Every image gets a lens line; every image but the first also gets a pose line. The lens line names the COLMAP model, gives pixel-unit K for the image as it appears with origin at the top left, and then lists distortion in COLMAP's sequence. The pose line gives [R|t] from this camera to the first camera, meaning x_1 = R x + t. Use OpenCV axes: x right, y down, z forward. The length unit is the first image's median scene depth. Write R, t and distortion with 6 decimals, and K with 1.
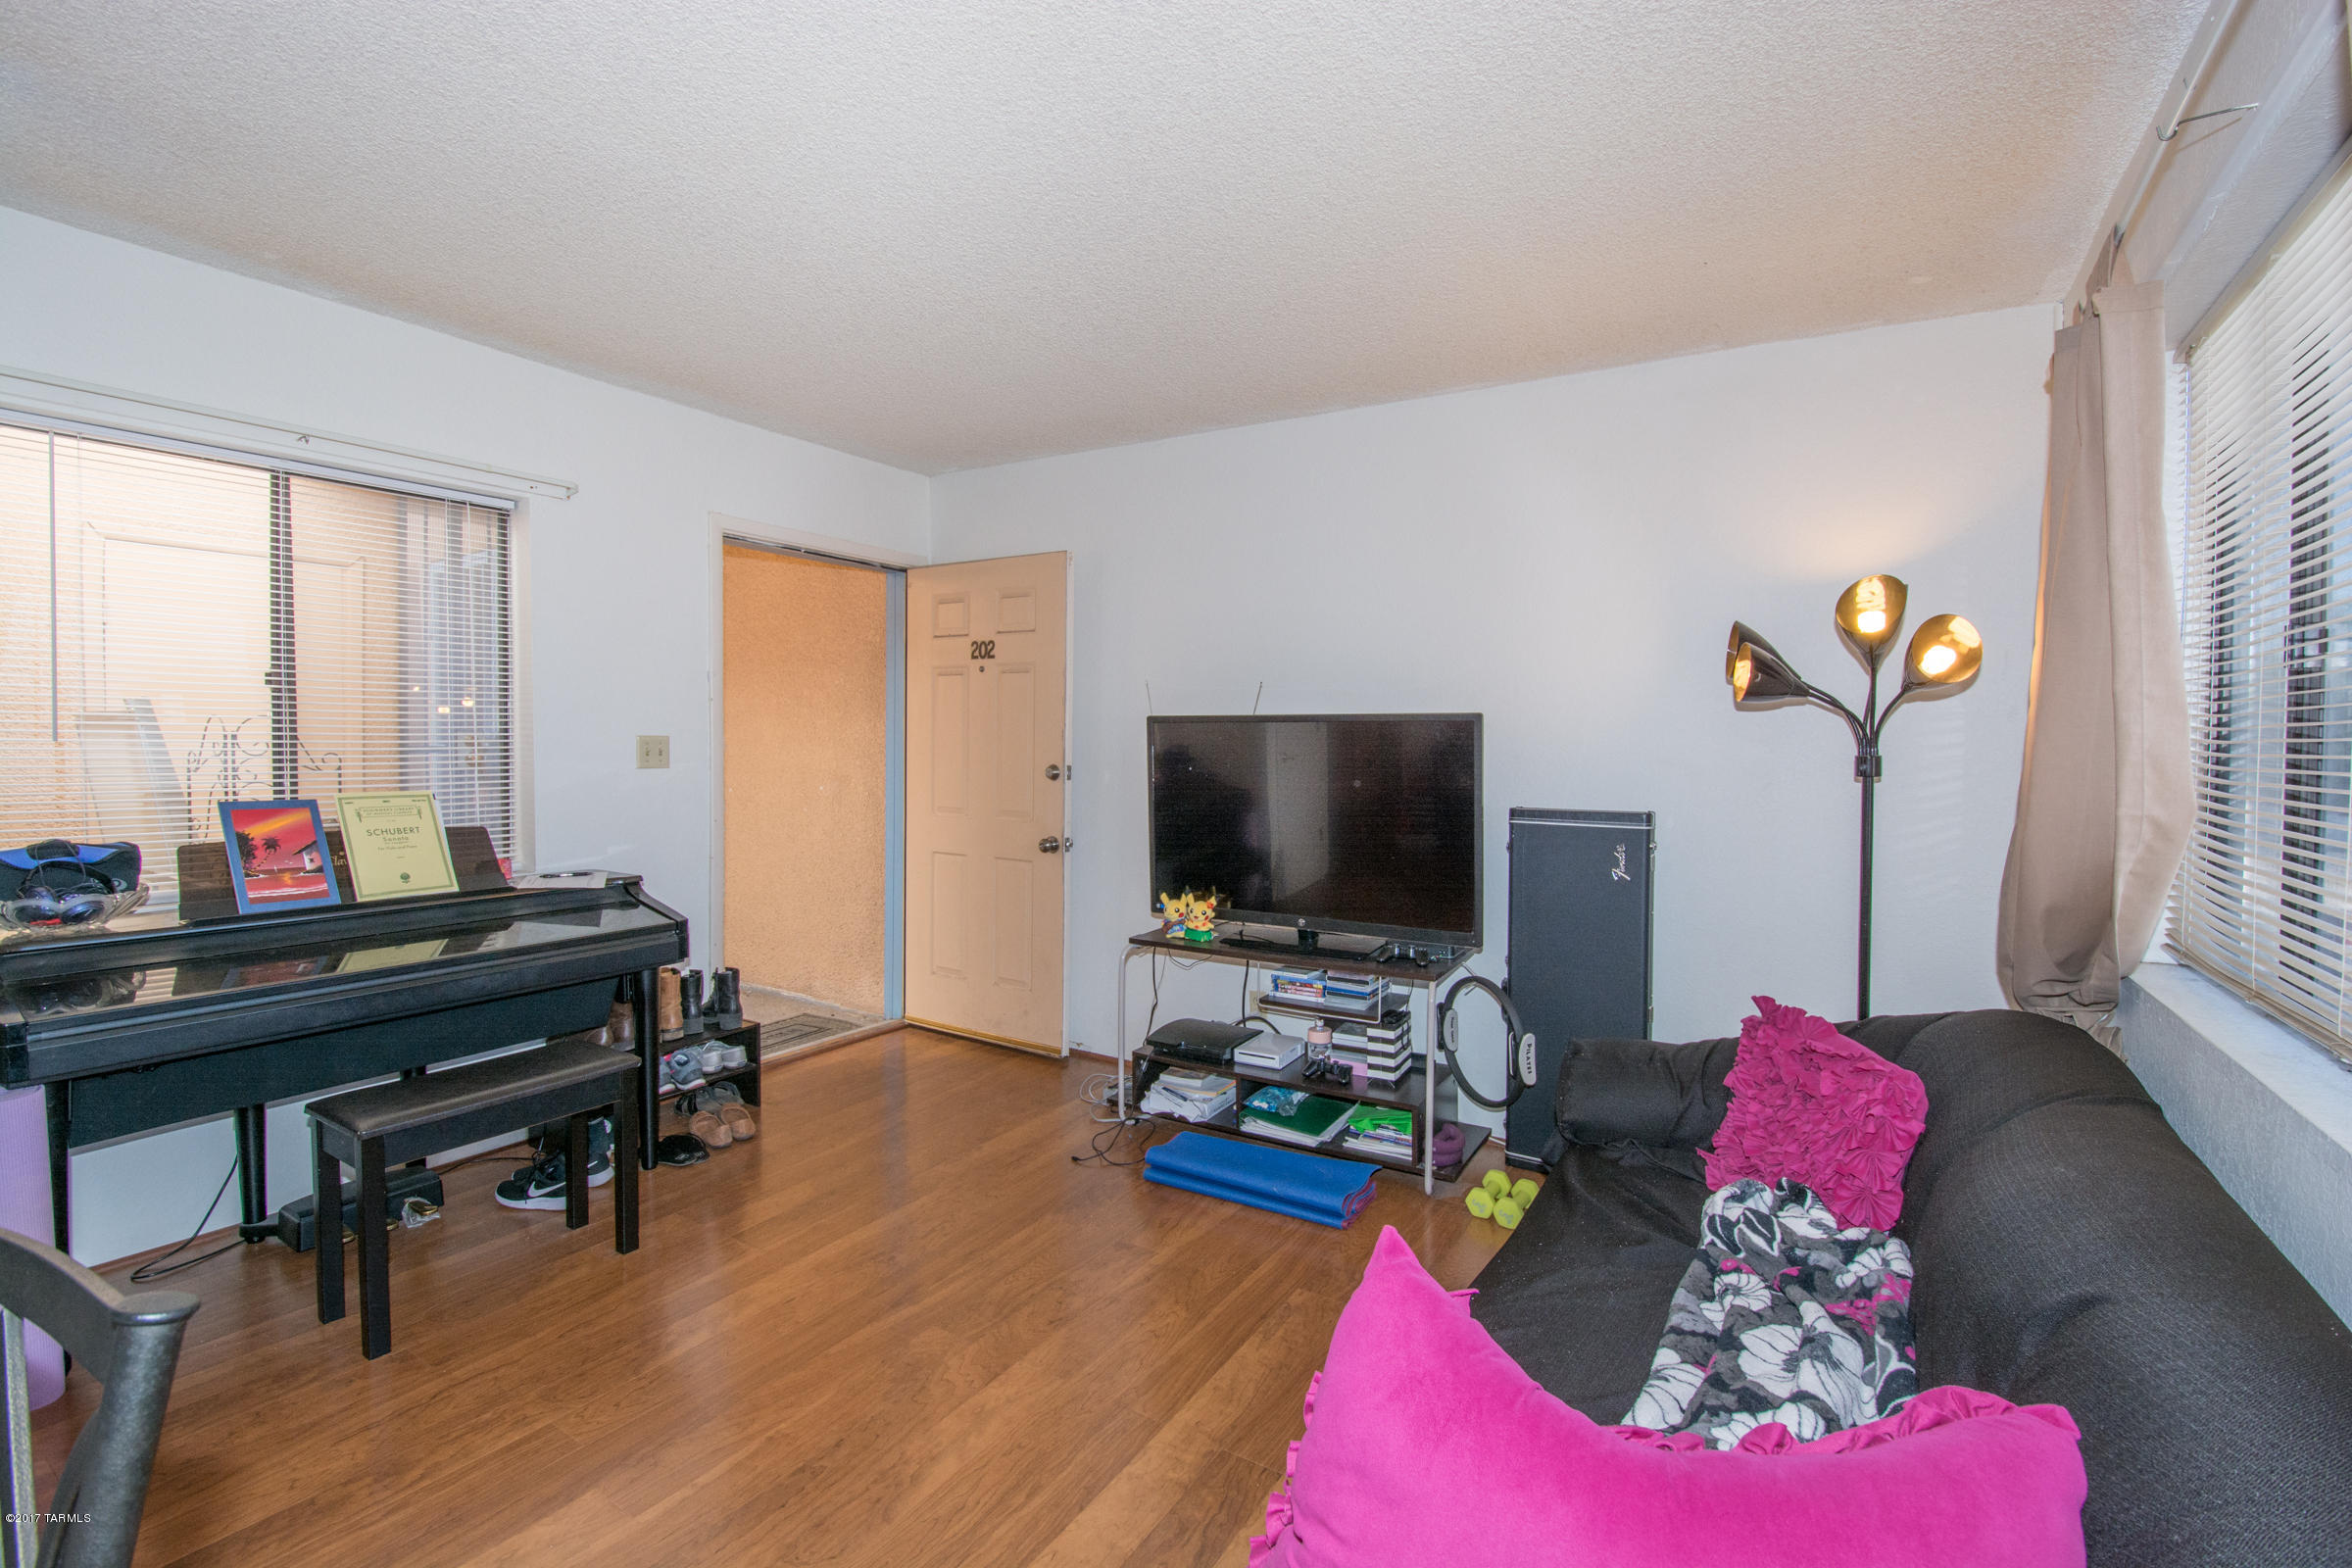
lens RADIAL K [[1023.3, 0, 1200.7], [0, 1023.3, 773.0], [0, 0, 1]] dist [0.018897, -0.025777]
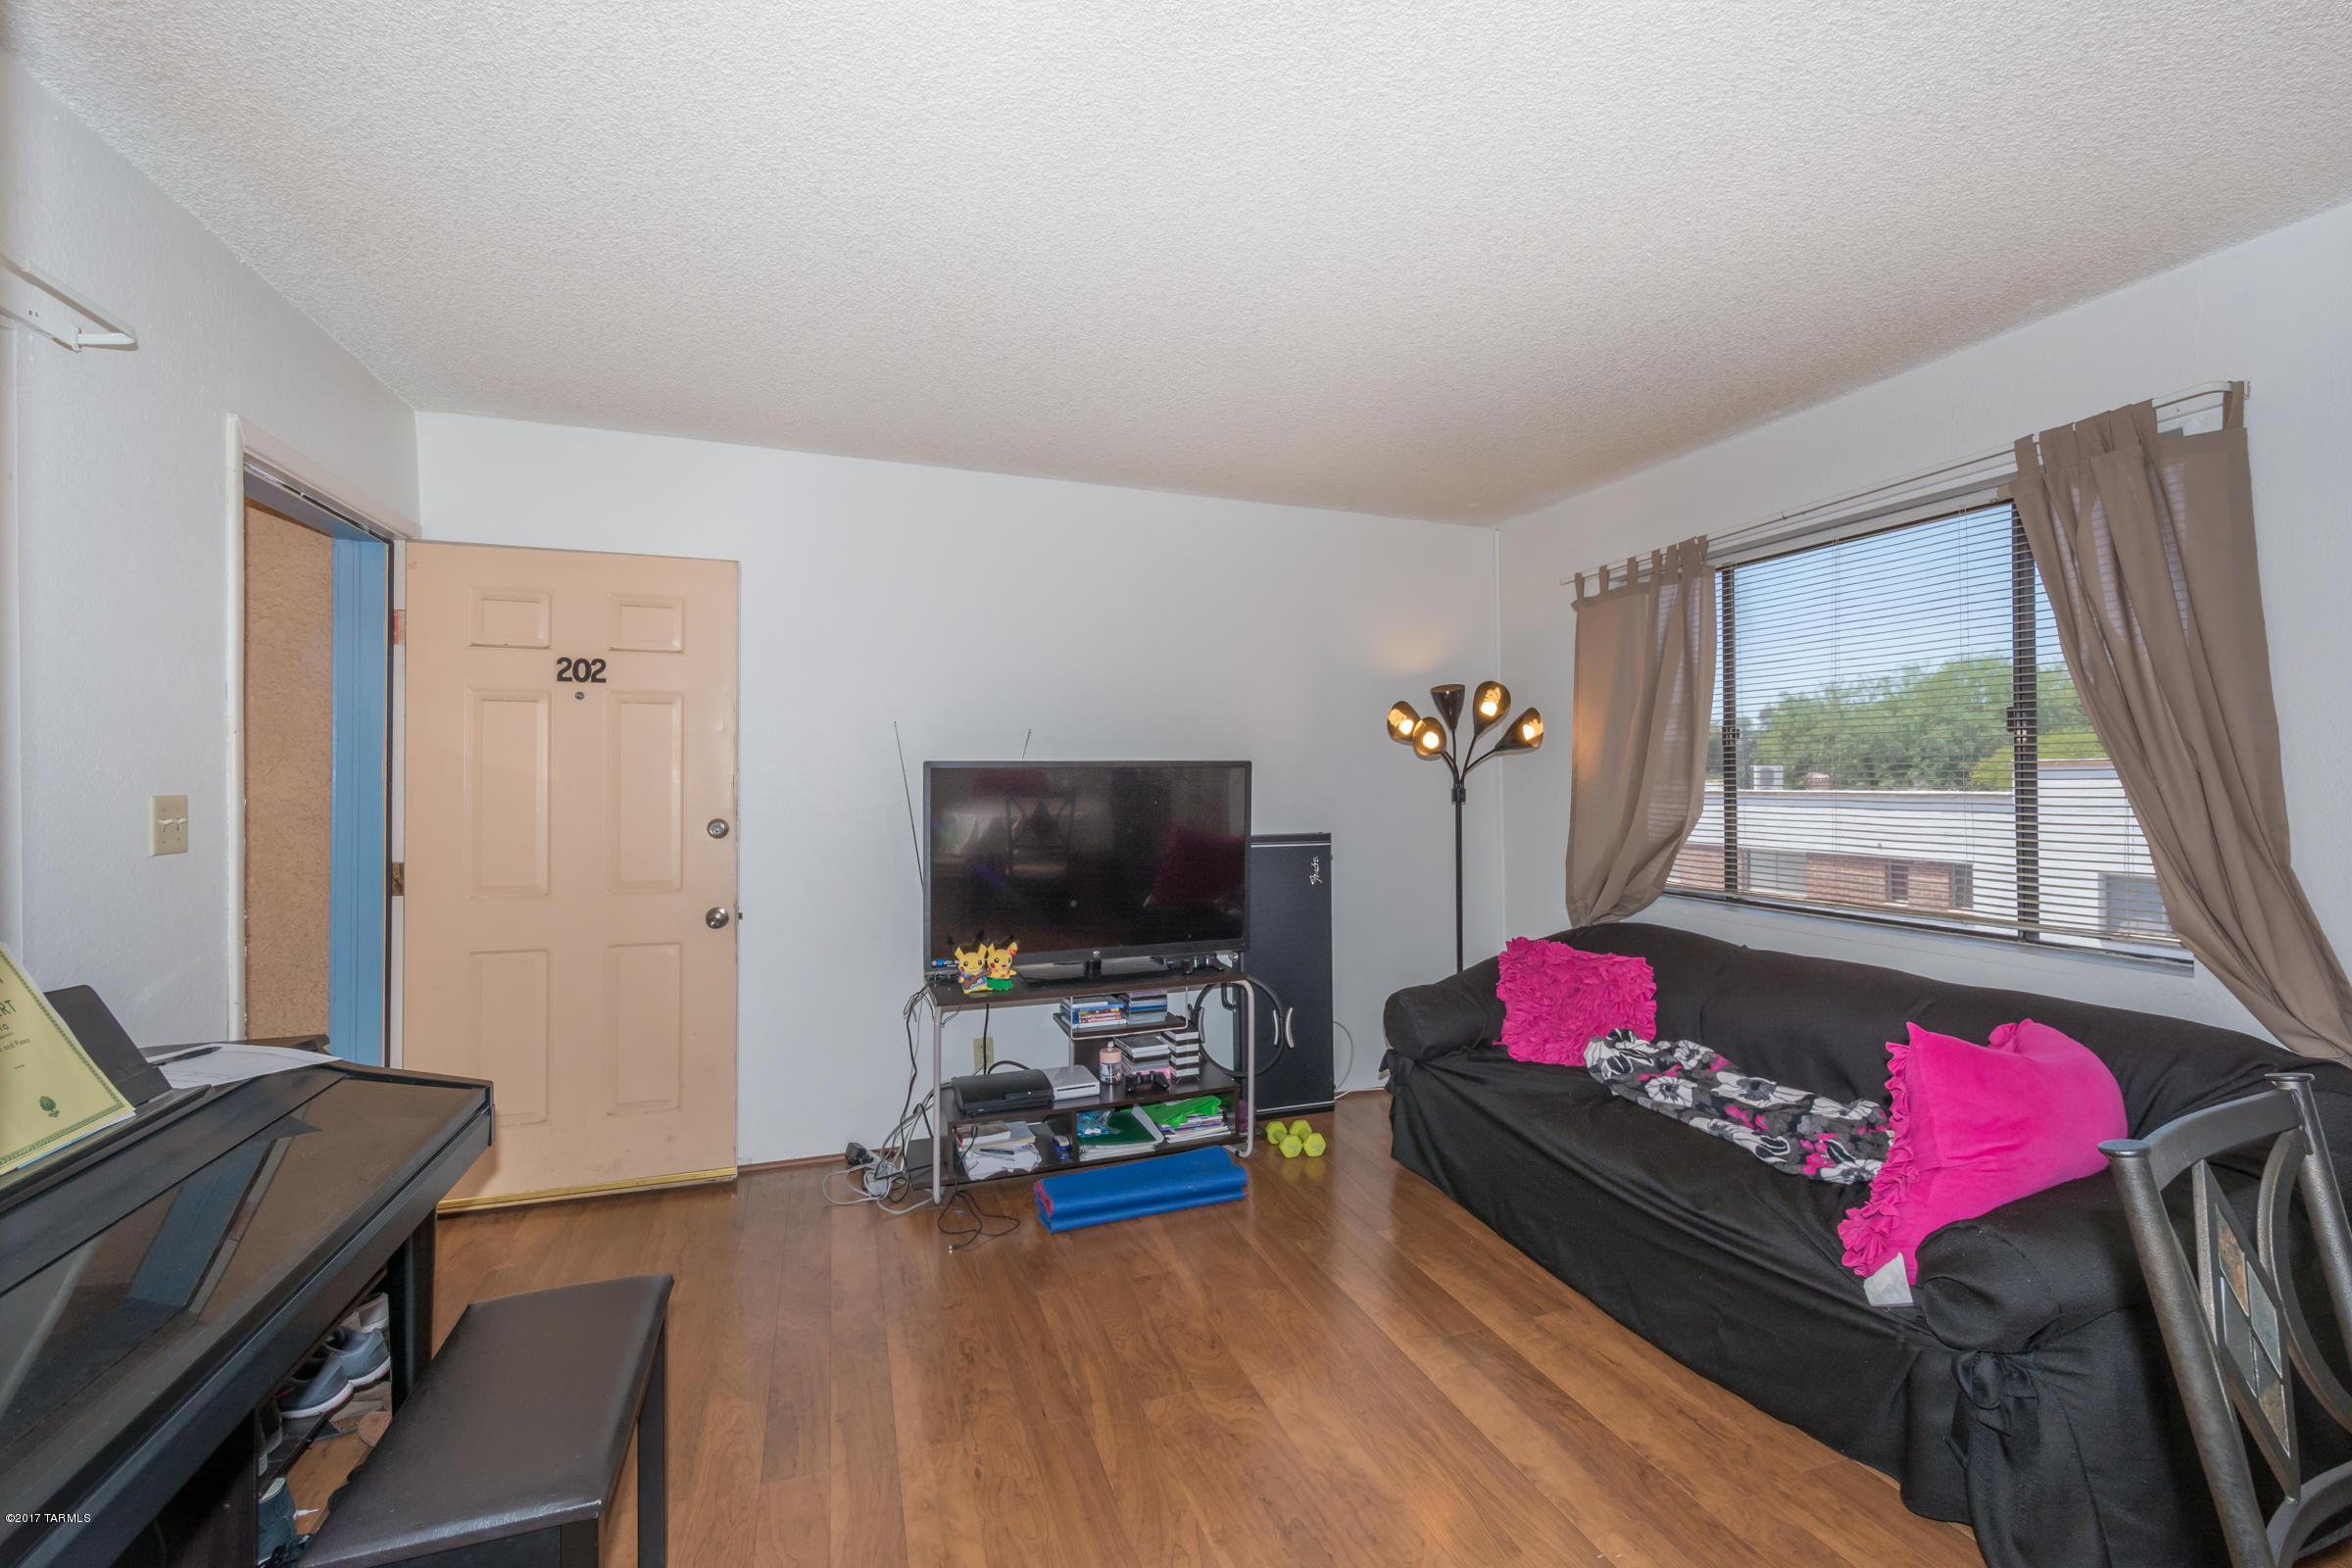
lens RADIAL K [[1023.3, 0, 1200.7], [0, 1023.3, 773.0], [0, 0, 1]] dist [0.018897, -0.025777]
pose [[0.622097, -0.007856, 0.782901, -0.721012], [0.035094, 0.999224, -0.017859, -0.022251], [-0.782153, 0.038585, 0.621890, 0.254574]]
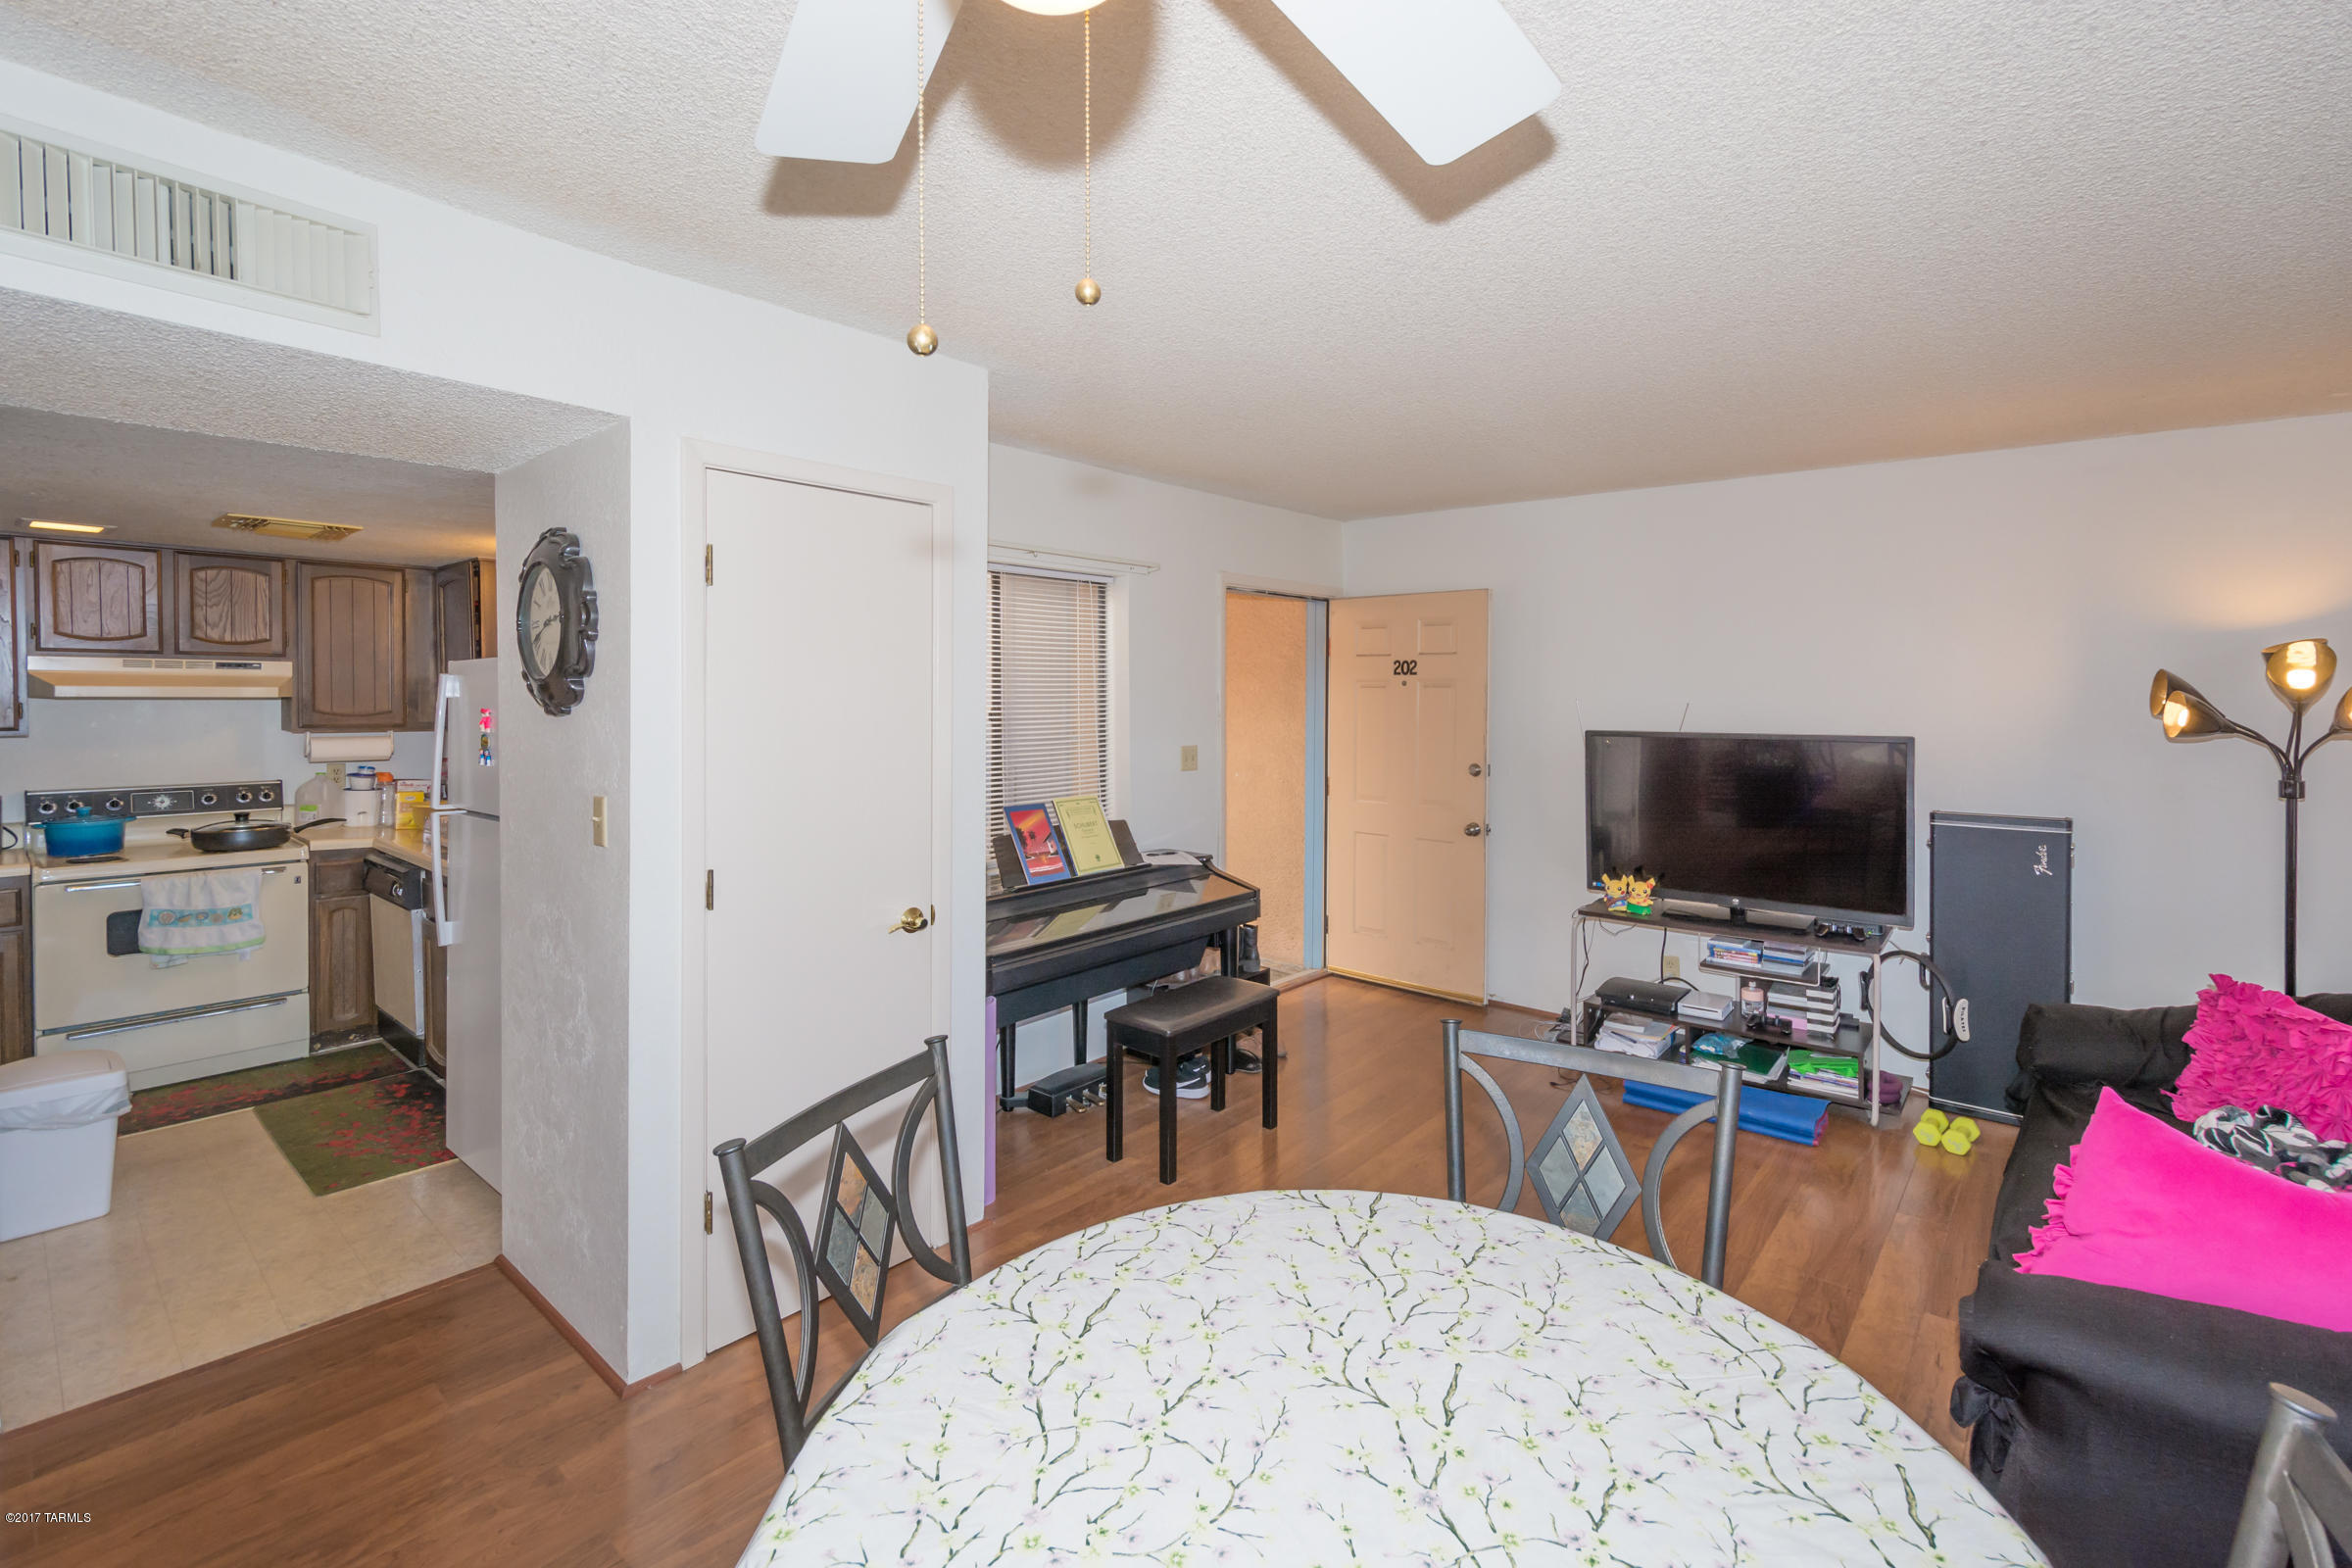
lens RADIAL K [[1049.4, 0, 1194.1], [0, 1049.4, 709.1], [0, 0, 1]] dist [0.010430, -0.001050]
pose [[0.986937, -0.006710, -0.160967, -0.361037], [0.004215, 0.999866, -0.015841, -0.072285], [0.161052, 0.014956, 0.986833, -0.378727]]
